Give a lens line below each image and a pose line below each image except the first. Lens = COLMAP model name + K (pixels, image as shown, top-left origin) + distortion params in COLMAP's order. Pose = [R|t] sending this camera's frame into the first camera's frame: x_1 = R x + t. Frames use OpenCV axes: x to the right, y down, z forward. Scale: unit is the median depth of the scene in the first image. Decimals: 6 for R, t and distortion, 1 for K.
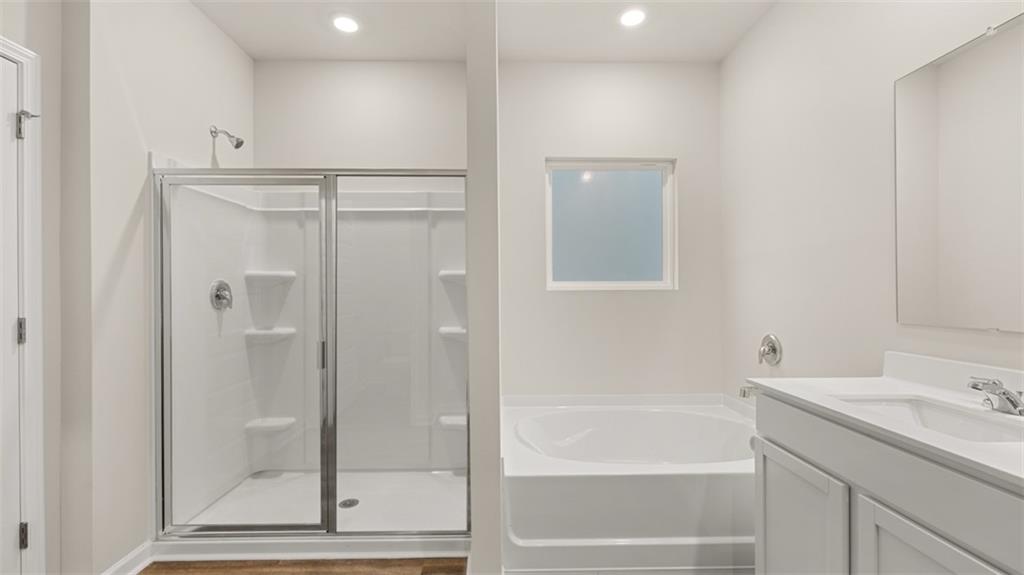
lens RADIAL K [[433.4, 0, 507.2], [0, 433.4, 293.8], [0, 0, 1]] dist [-0.000473, -0.001422]
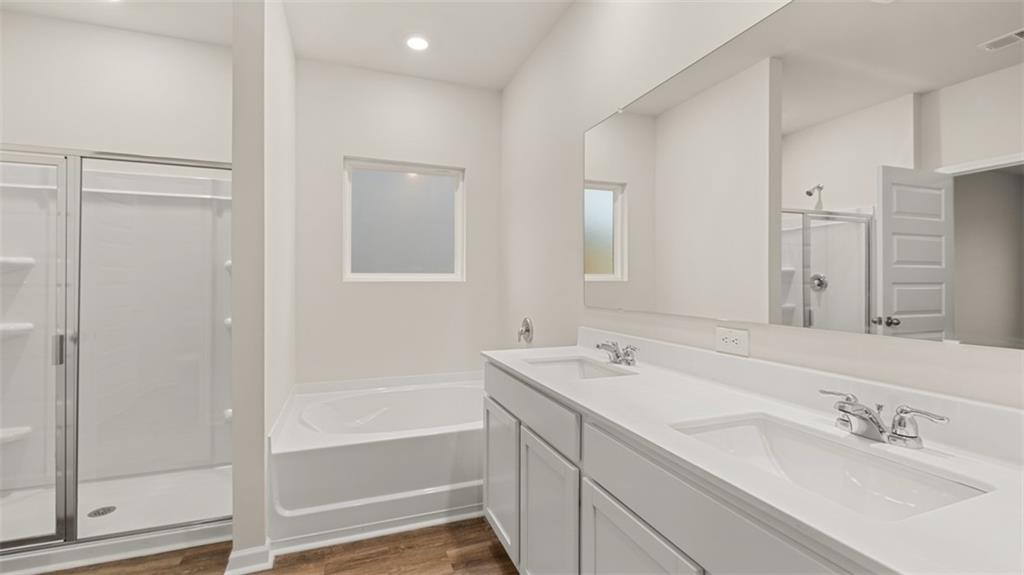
lens RADIAL K [[433.4, 0, 506.0], [0, 433.4, 281.7], [0, 0, 1]] dist [-0.000473, -0.001422]
pose [[0.942810, 0.005642, 0.333282, 0.145031], [-0.002997, 0.999960, -0.008451, 0.000891], [-0.333316, 0.006968, 0.942789, -0.167127]]
